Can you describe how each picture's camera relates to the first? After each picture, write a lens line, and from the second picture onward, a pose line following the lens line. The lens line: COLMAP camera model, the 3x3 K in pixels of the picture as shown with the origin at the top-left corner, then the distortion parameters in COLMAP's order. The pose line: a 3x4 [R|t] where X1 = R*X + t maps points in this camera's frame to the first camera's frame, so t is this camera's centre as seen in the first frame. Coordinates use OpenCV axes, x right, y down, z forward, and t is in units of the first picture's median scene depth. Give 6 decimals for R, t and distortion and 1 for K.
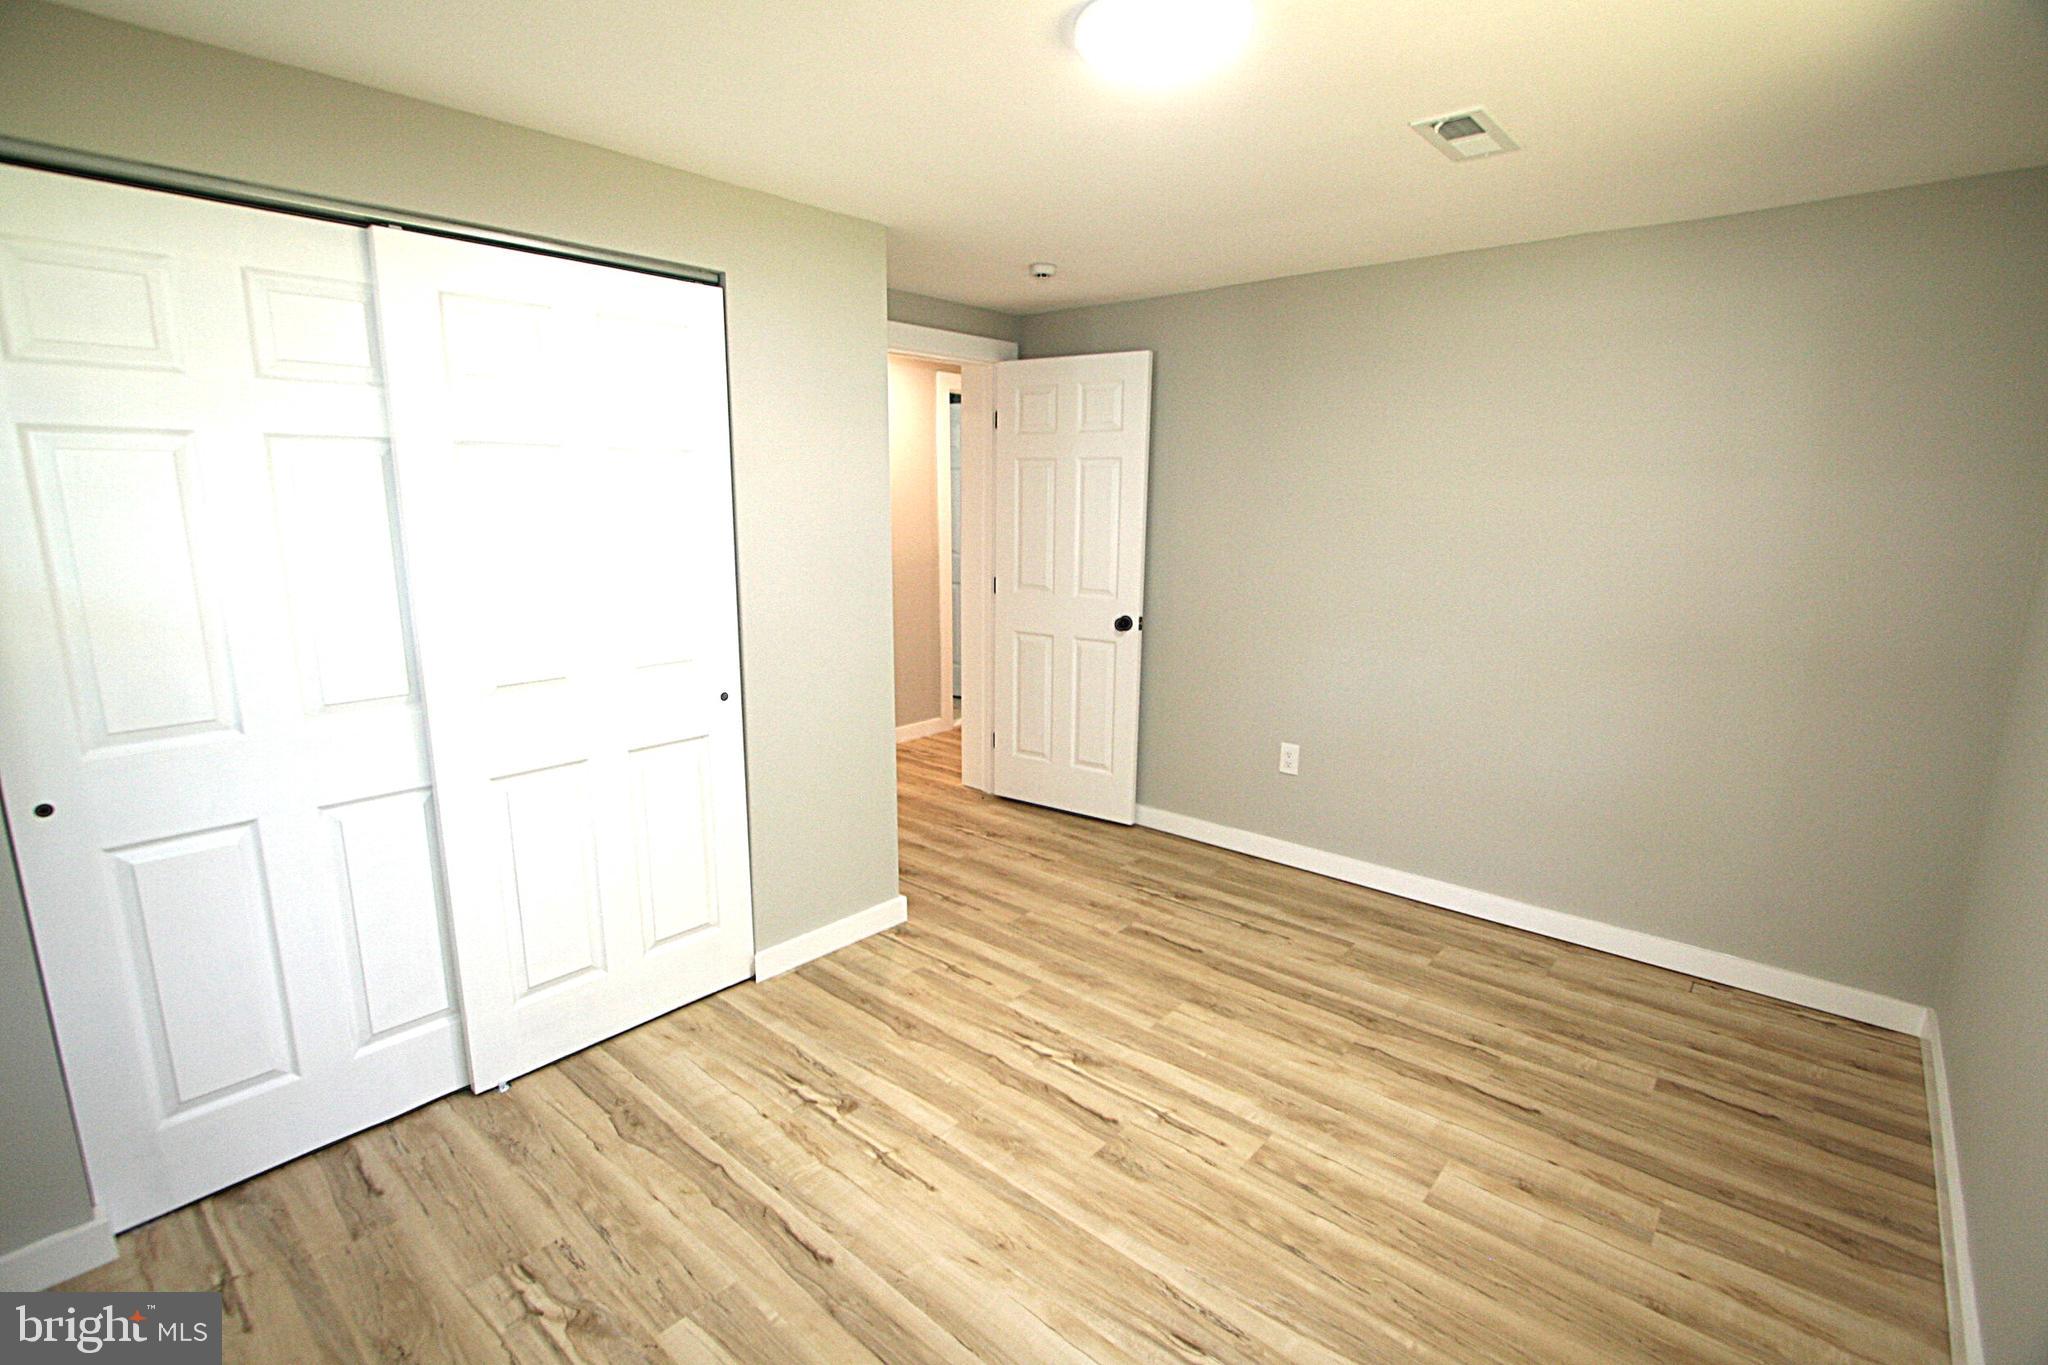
lens RADIAL K [[952.1, 0, 1018.6], [0, 952.1, 694.1], [0, 0, 1]] dist [-0.015254, 0.000813]
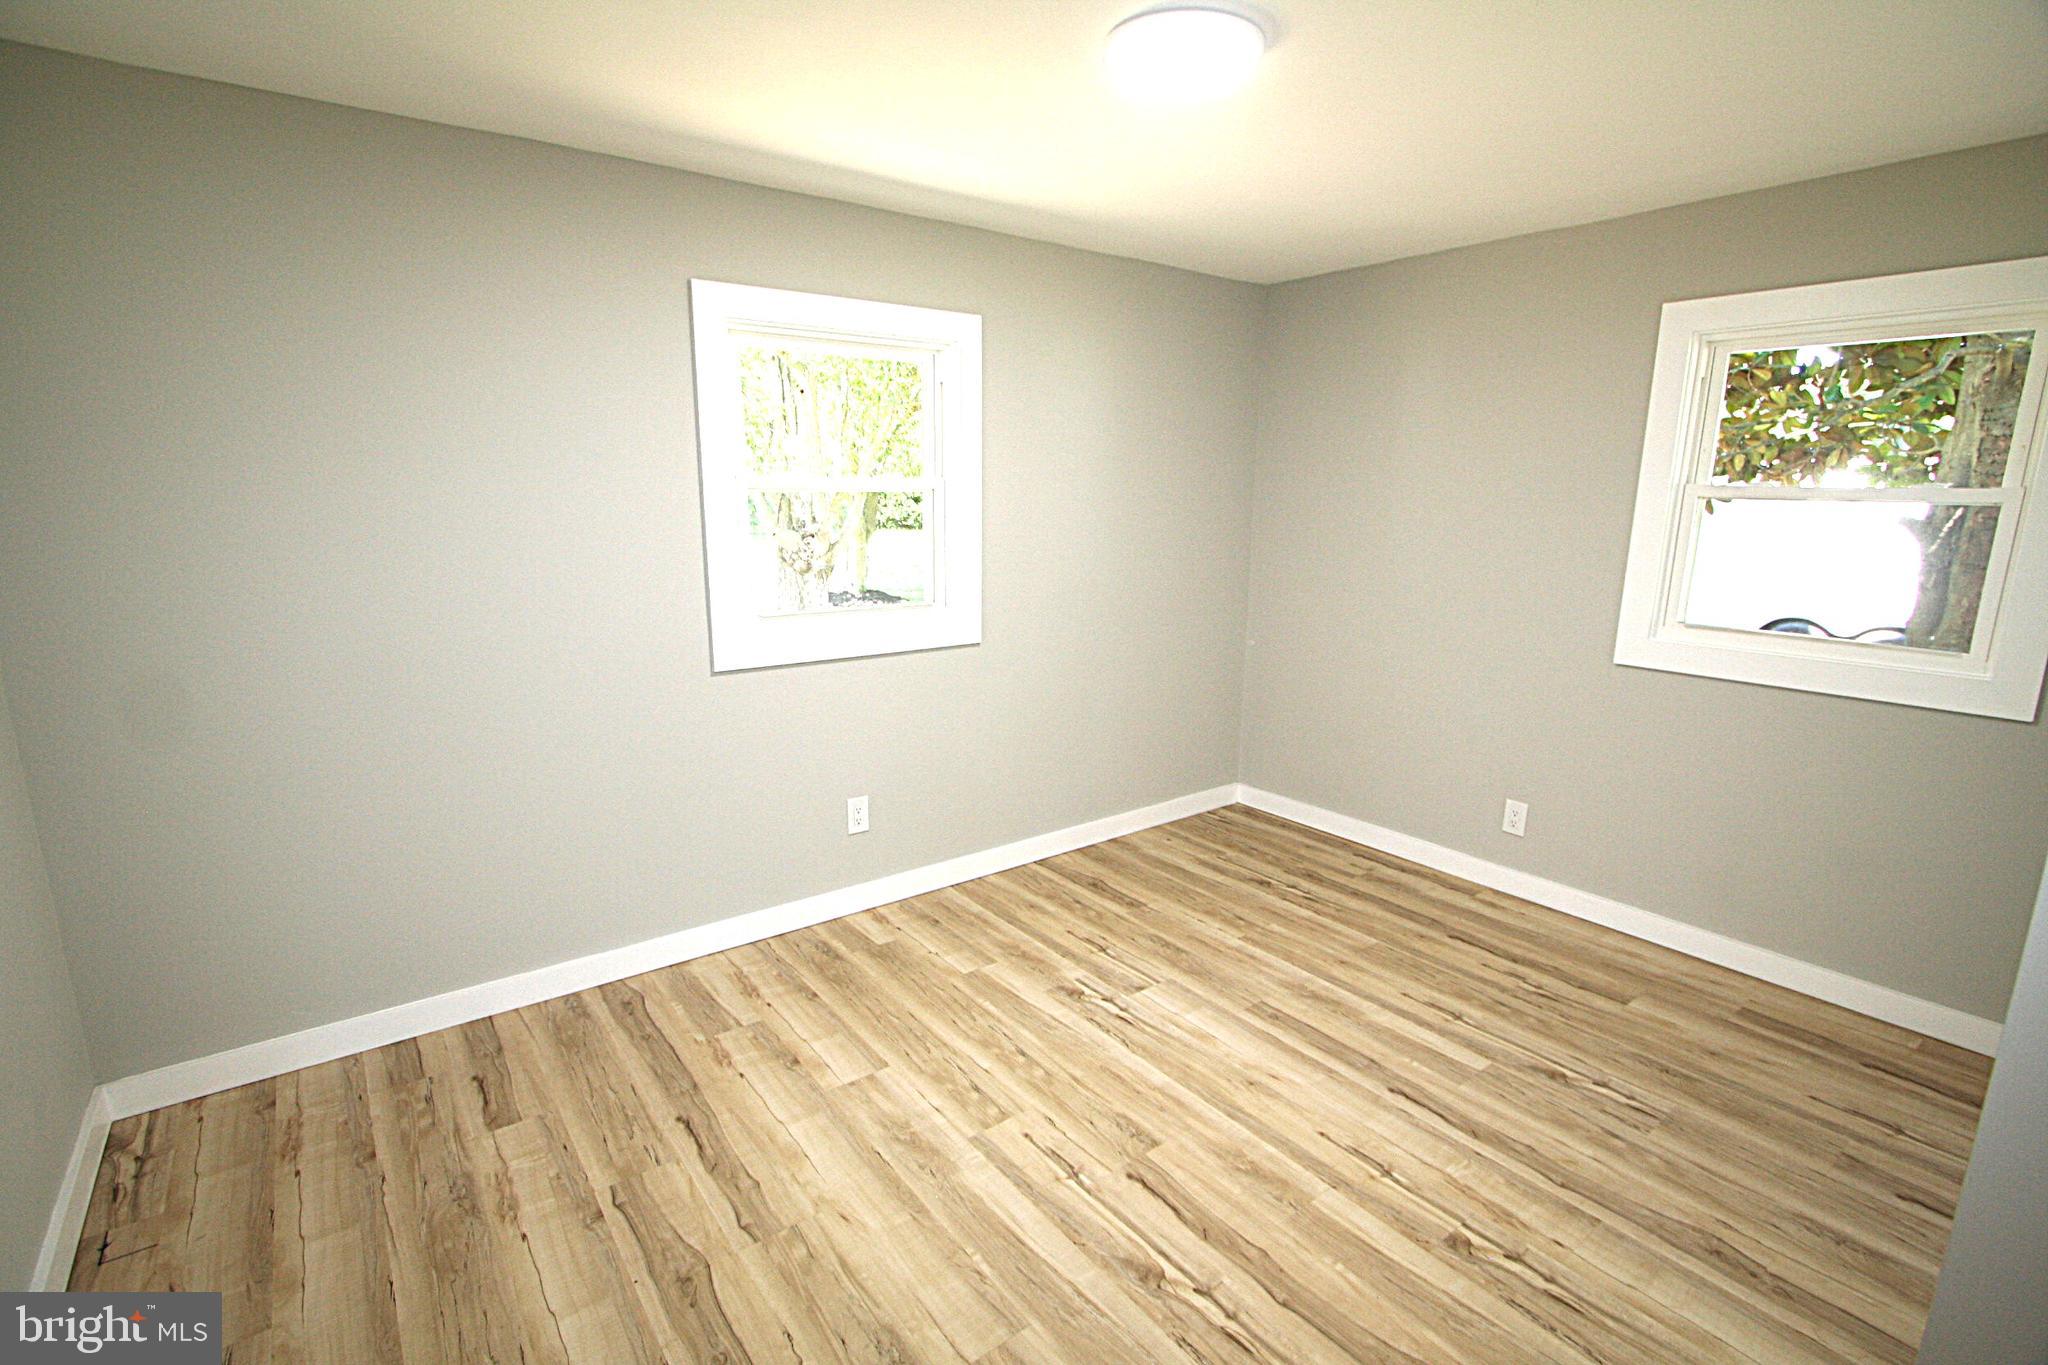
lens RADIAL K [[952.1, 0, 1018.6], [0, 952.1, 694.1], [0, 0, 1]] dist [-0.015254, 0.000813]
pose [[-0.978889, -0.058809, 0.195749, 0.058095], [0.026818, 0.912479, 0.408243, -0.341141], [-0.202625, 0.404875, -0.891639, 1.687562]]
